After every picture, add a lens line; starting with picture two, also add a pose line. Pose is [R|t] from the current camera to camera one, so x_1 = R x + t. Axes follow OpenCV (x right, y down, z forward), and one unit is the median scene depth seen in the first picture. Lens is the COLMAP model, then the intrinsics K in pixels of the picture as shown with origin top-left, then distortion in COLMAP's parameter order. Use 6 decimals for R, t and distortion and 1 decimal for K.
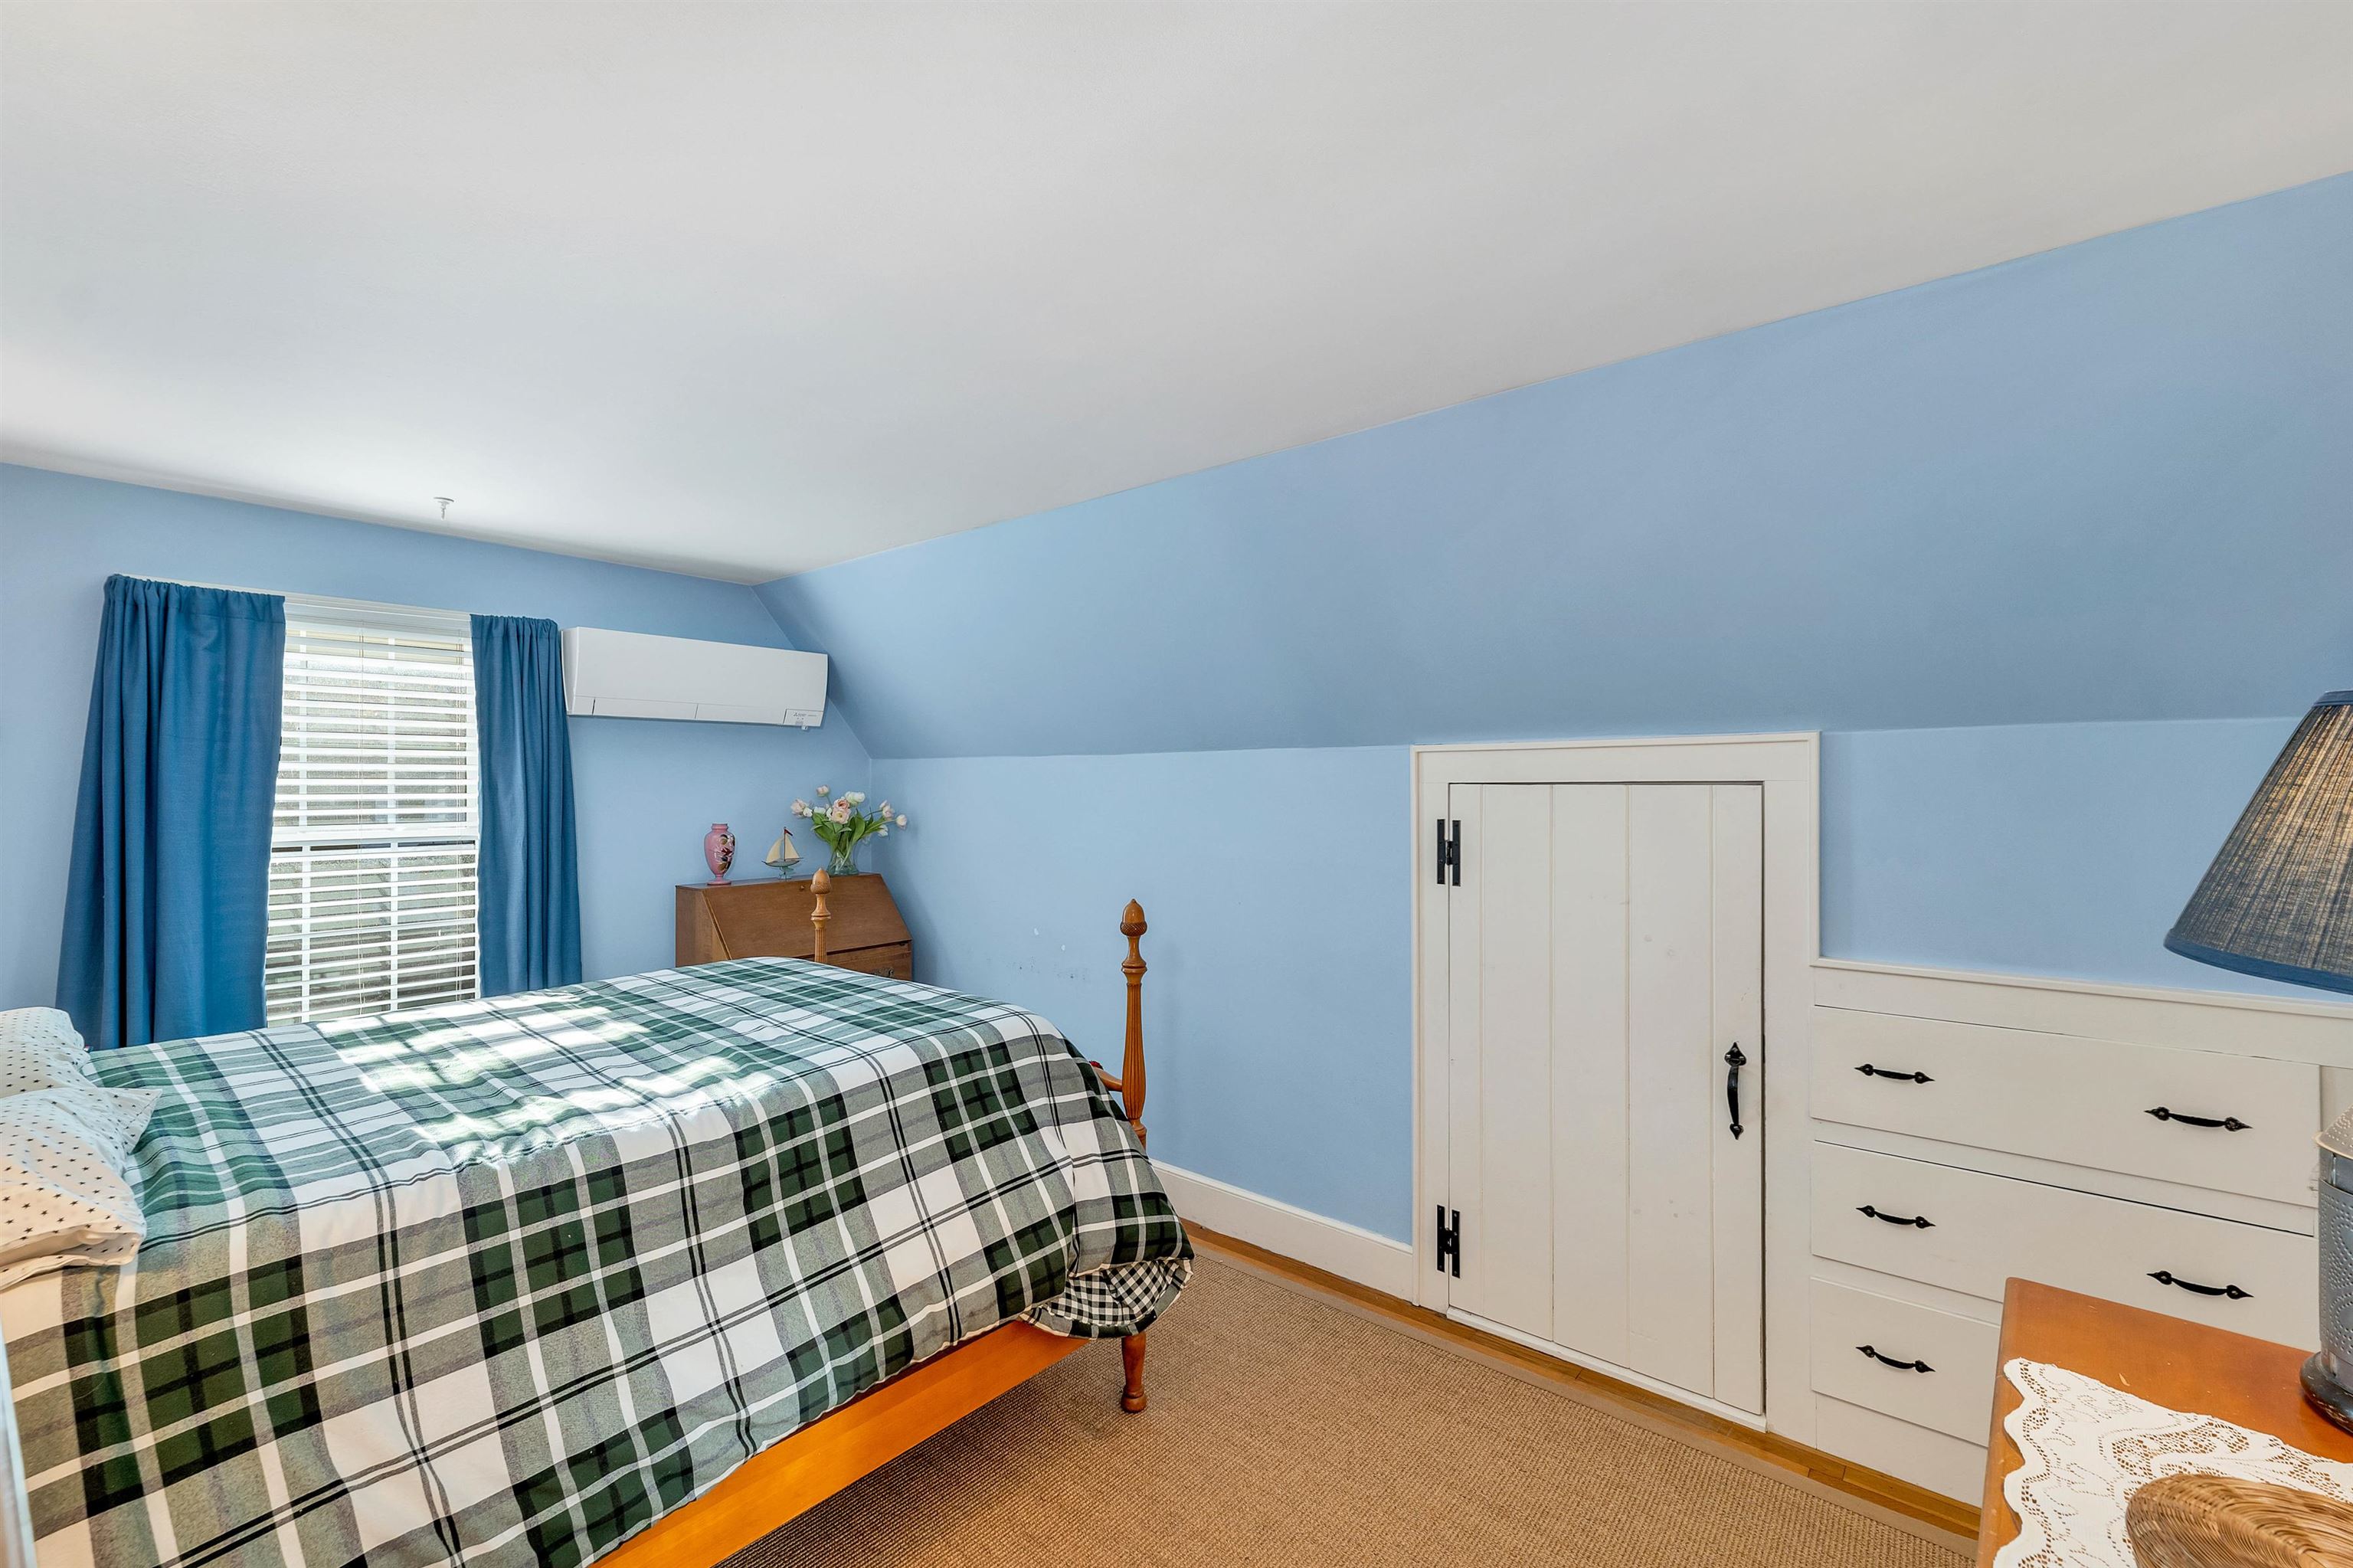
lens RADIAL K [[995.4, 0, 1180.3], [0, 995.4, 777.3], [0, 0, 1]] dist [0.001672, 0.000257]
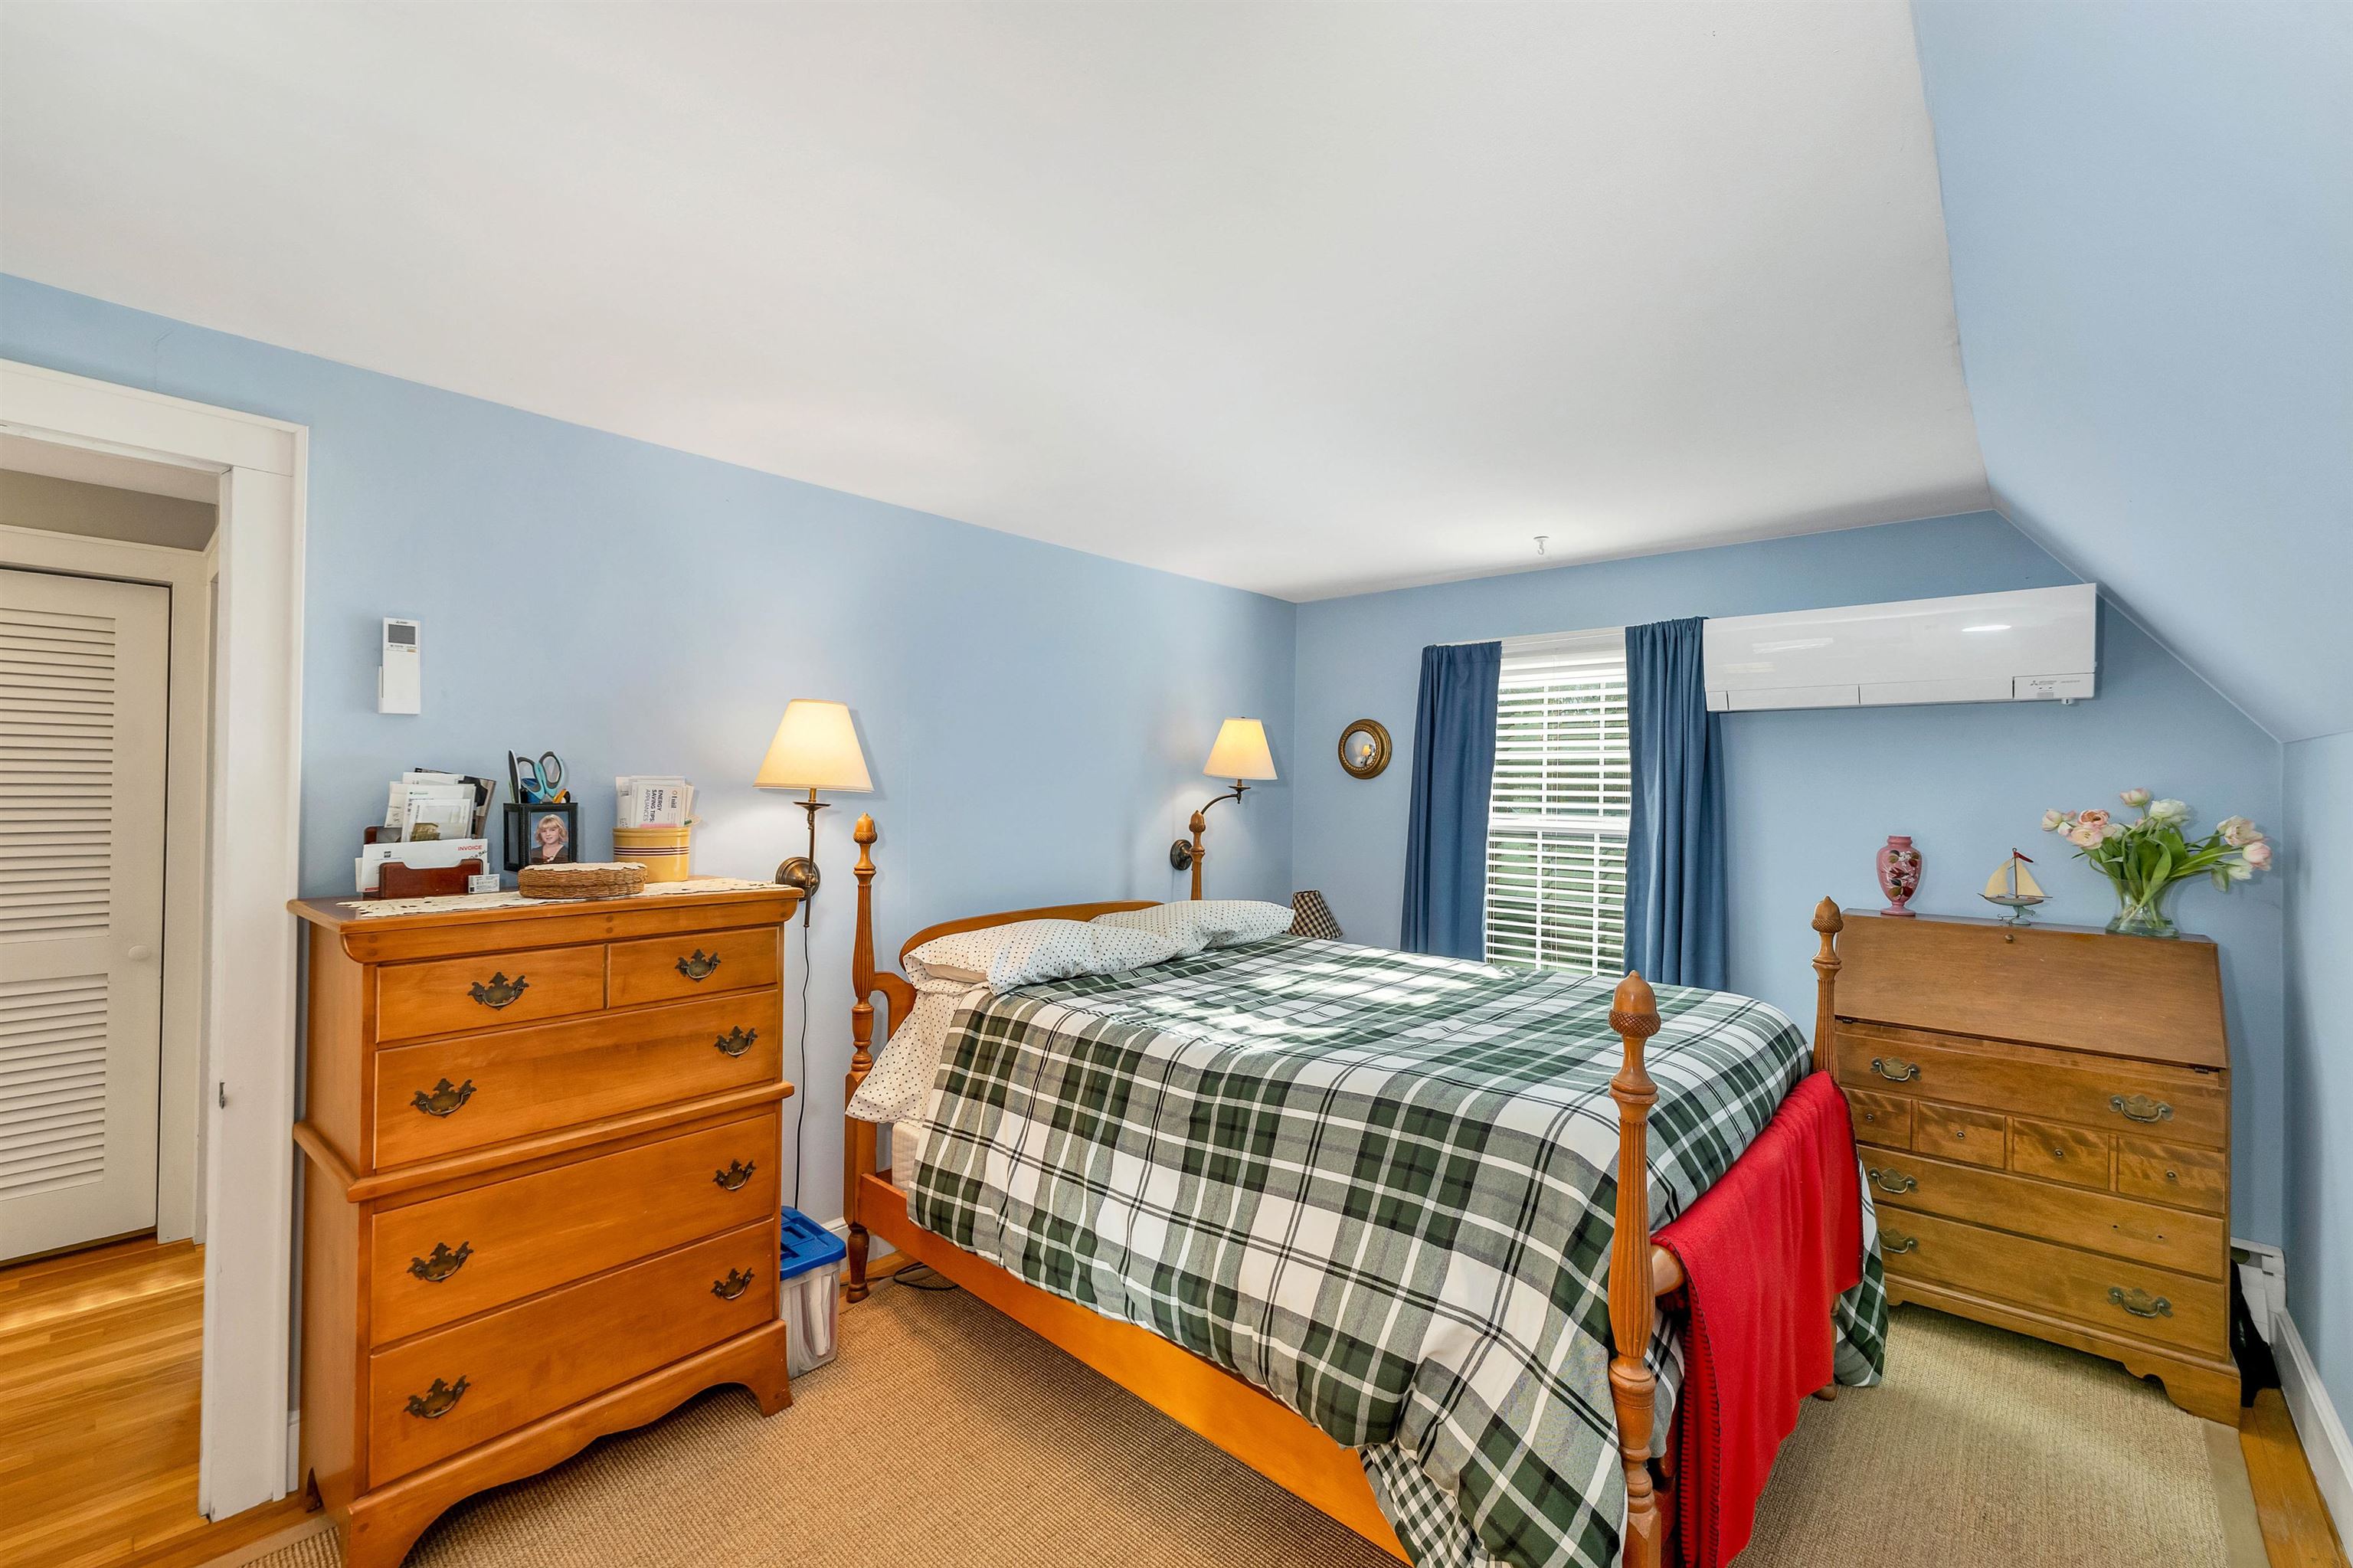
lens RADIAL K [[995.4, 0, 1180.8], [0, 995.4, 790.1], [0, 0, 1]] dist [0.001672, 0.000257]
pose [[-0.058251, 0.003367, -0.998296, 0.450270], [-0.006422, 0.999972, 0.003748, 0.015348], [0.998281, 0.006629, -0.058227, 0.649111]]
